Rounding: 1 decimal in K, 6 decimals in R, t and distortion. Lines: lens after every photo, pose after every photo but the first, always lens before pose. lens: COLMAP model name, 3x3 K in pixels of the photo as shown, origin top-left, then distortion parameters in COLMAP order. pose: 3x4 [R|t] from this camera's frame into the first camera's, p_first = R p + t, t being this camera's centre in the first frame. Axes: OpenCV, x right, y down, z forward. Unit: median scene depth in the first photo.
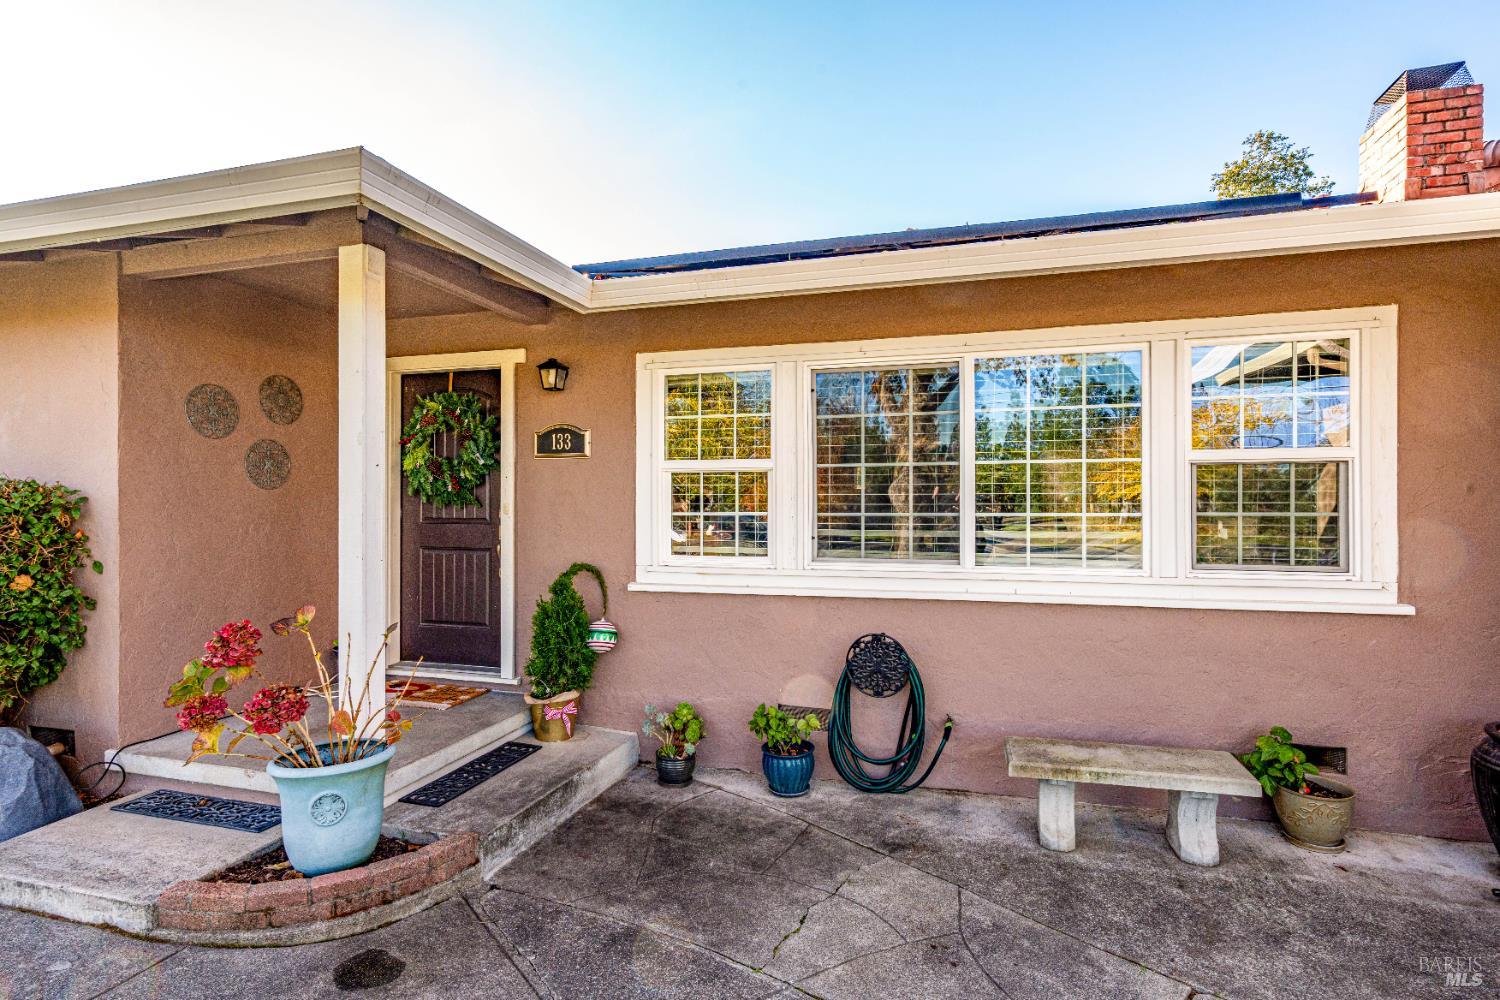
lens RADIAL K [[726.6, 0, 748.9], [0, 726.6, 471.8], [0, 0, 1]] dist [-0.001114, 0.000133]
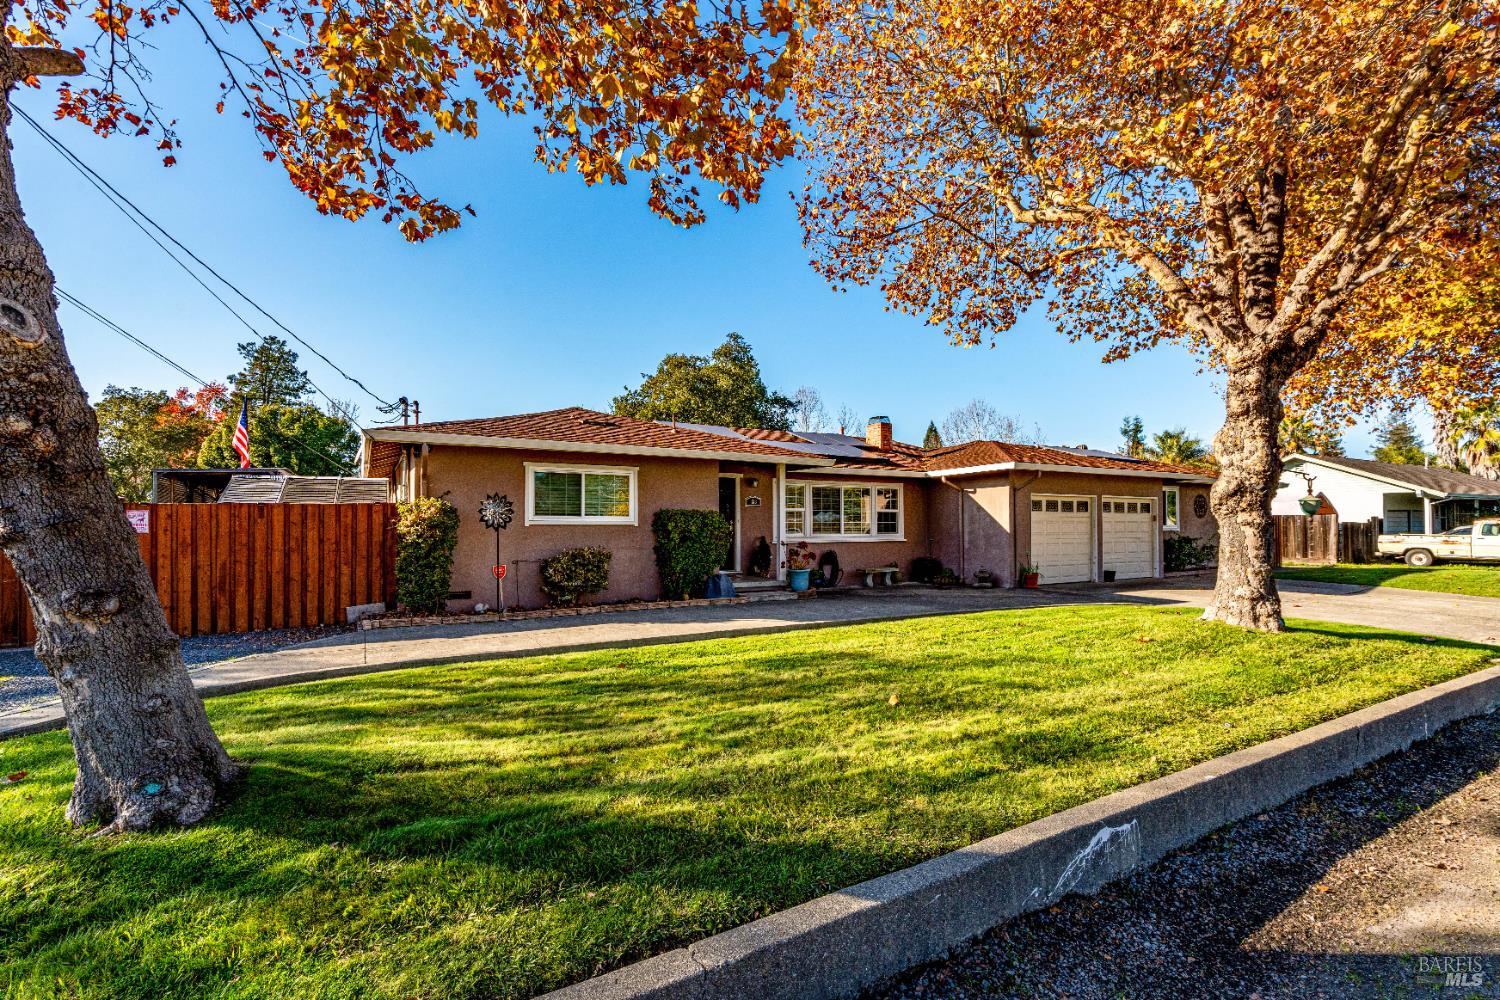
lens RADIAL K [[687.7, 0, 749.6], [0, 687.7, 522.9], [0, 0, 1]] dist [-0.000319, 0.000662]
pose [[0.682707, 0.007042, 0.730658, -2.869425], [-0.021516, 0.999714, 0.010469, 0.026669], [-0.730375, -0.022868, 0.682663, -1.303218]]
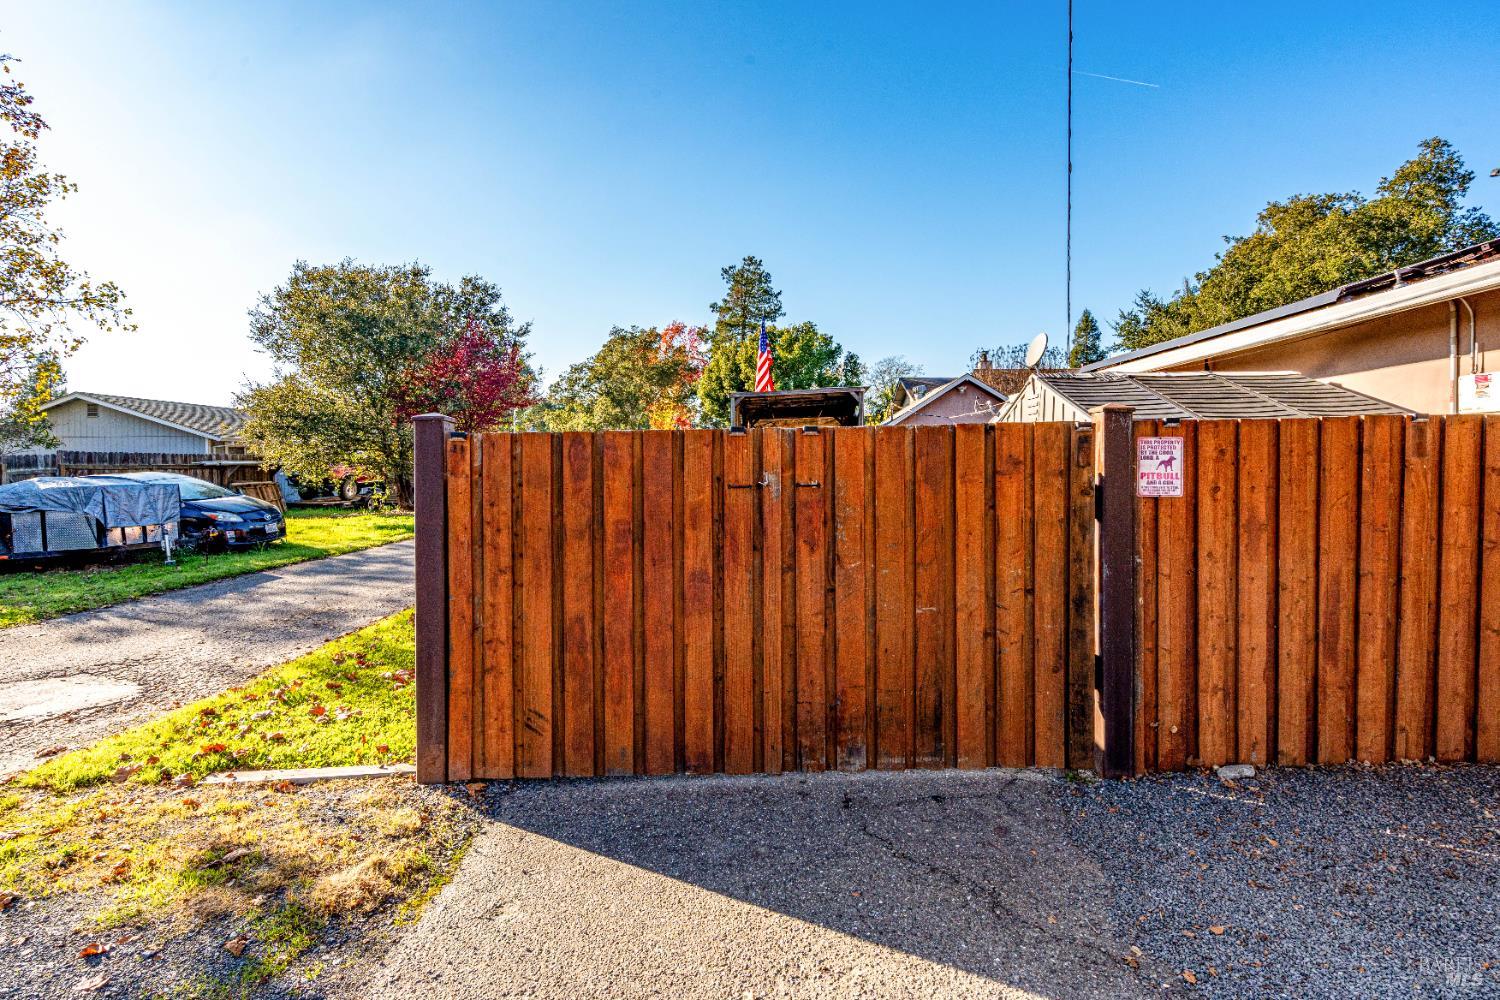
lens RADIAL K [[770.4, 0, 727.3], [0, 770.4, 445.0], [0, 0, 1]] dist [-0.000968, 0.000149]
pose [[0.964476, 0.007394, 0.264067, -3.361095], [-0.009083, 0.999945, 0.005175, 0.055836], [-0.264014, -0.007389, 0.964491, 0.703238]]
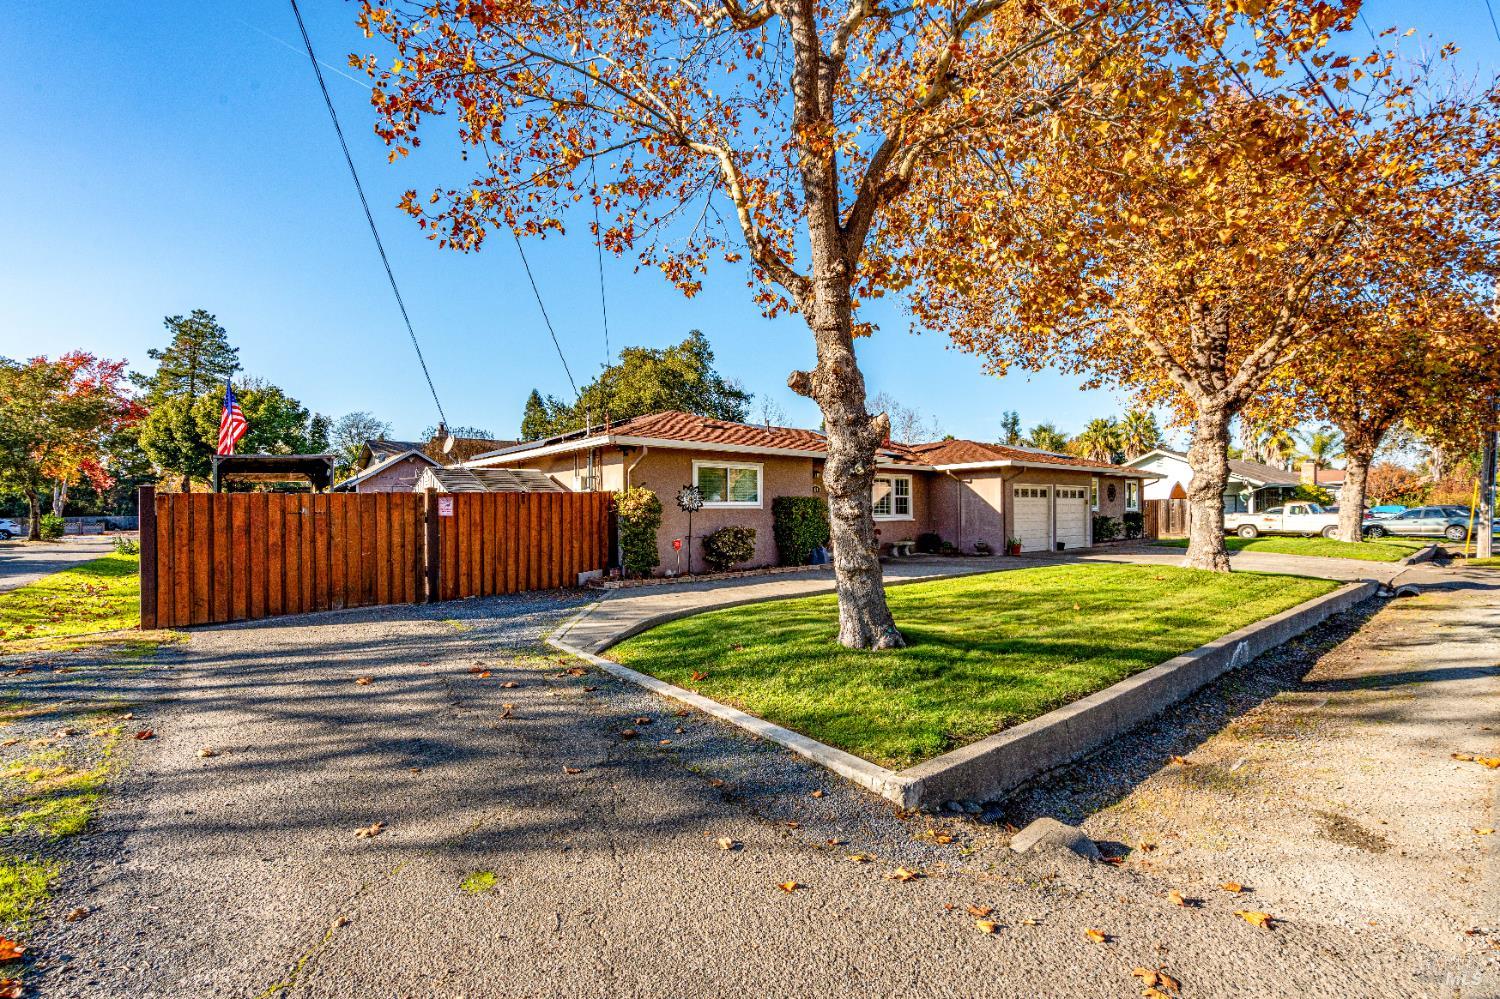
lens RADIAL K [[684.2, 0, 754.9], [0, 684.2, 520.5], [0, 0, 1]] dist [0.001704, 0.000326]
pose [[0.540274, -0.012753, 0.841392, -4.192494], [-0.021312, 0.999357, 0.028832, 0.034148], [-0.841219, -0.033509, 0.539655, -0.957947]]
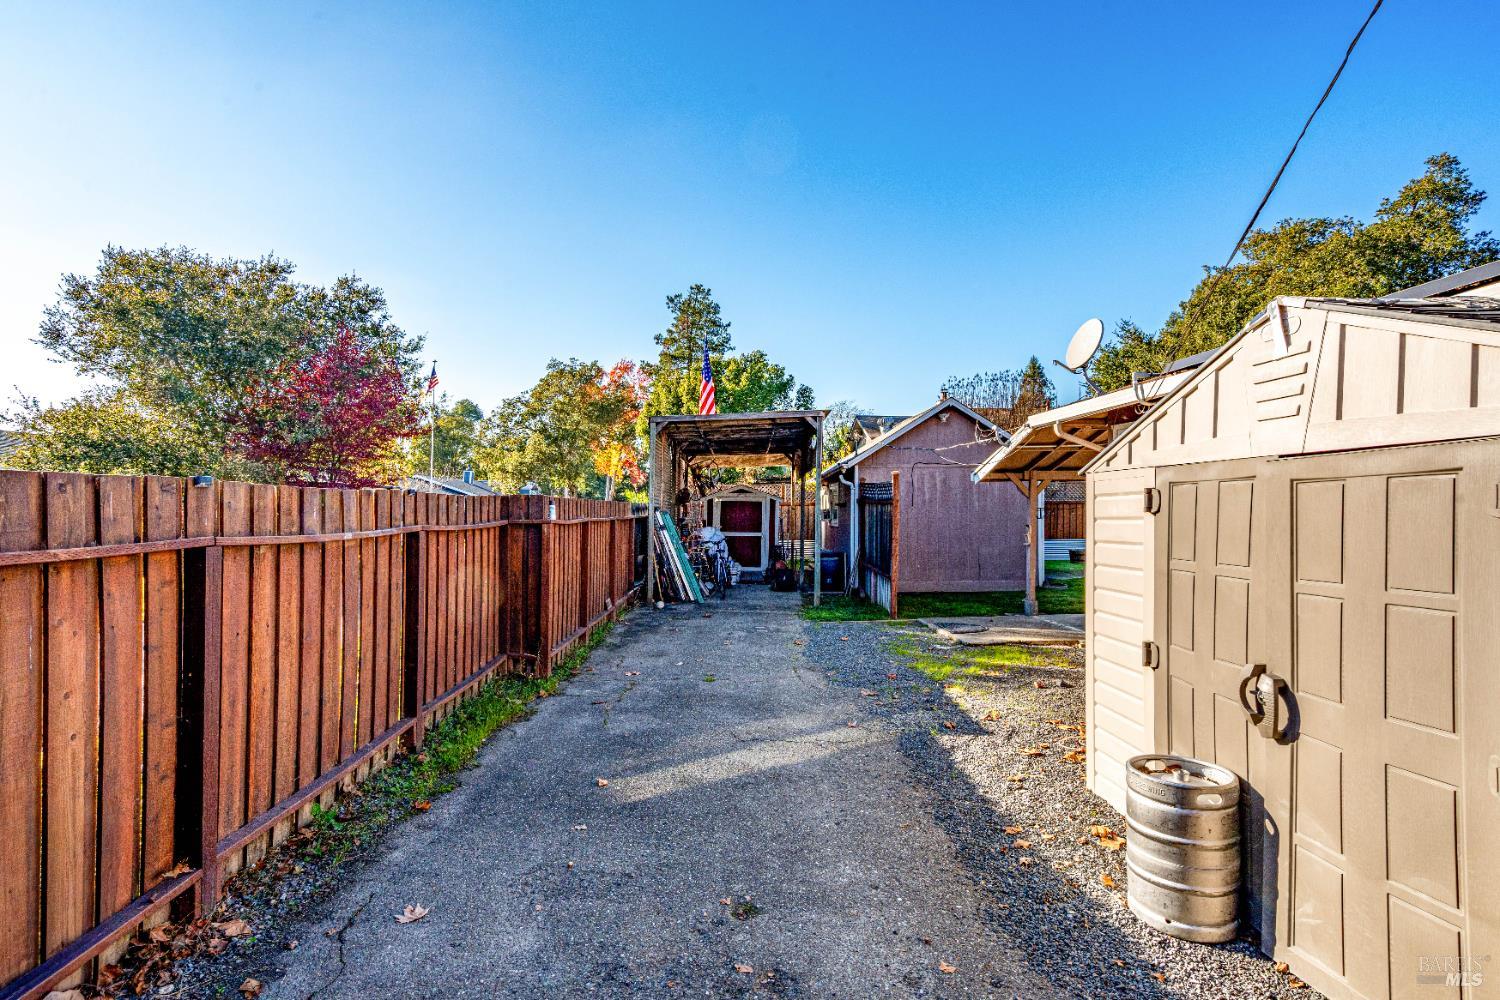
lens RADIAL K [[728.5, 0, 743.6], [0, 728.5, 510.9], [0, 0, 1]] dist [0.001262, 0.000283]
pose [[0.939924, 0.004518, 0.341353, -2.884559], [-0.017260, 0.999263, 0.034300, 0.079232], [-0.340947, -0.038131, 0.939309, 1.804291]]
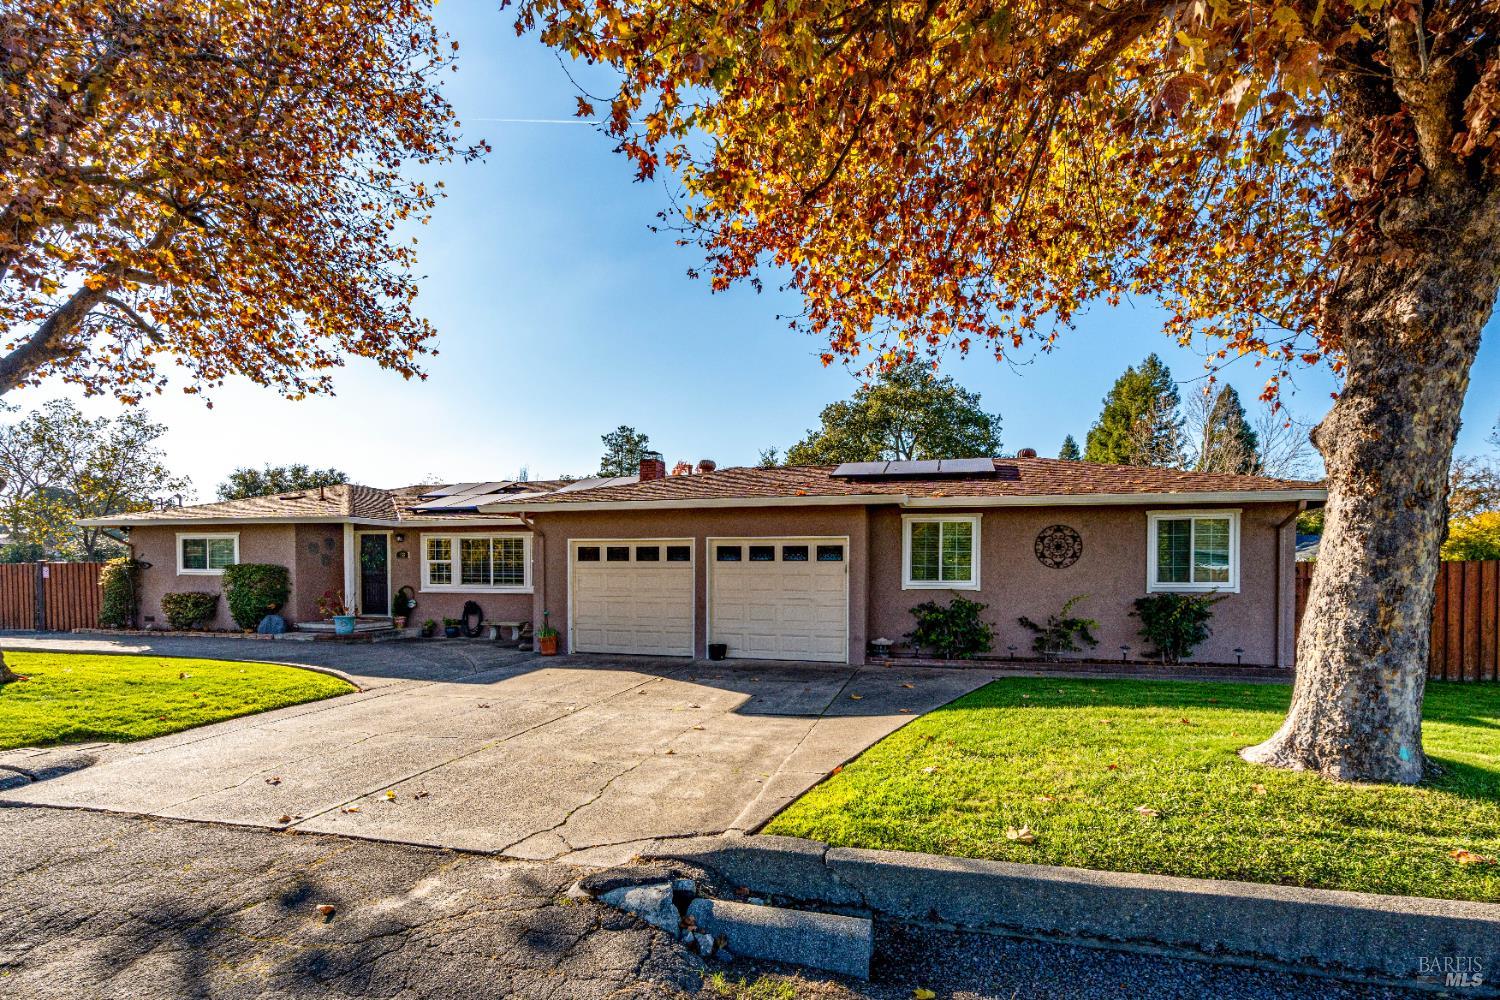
lens RADIAL K [[678.0, 0, 750.7], [0, 678.0, 589.1], [0, 0, 1]] dist [0.000644, 0.000064]
pose [[0.998782, 0.006876, 0.048864, 1.528274], [-0.009446, 0.998572, 0.052573, -0.072215], [-0.048432, -0.052971, 0.997421, -2.908052]]
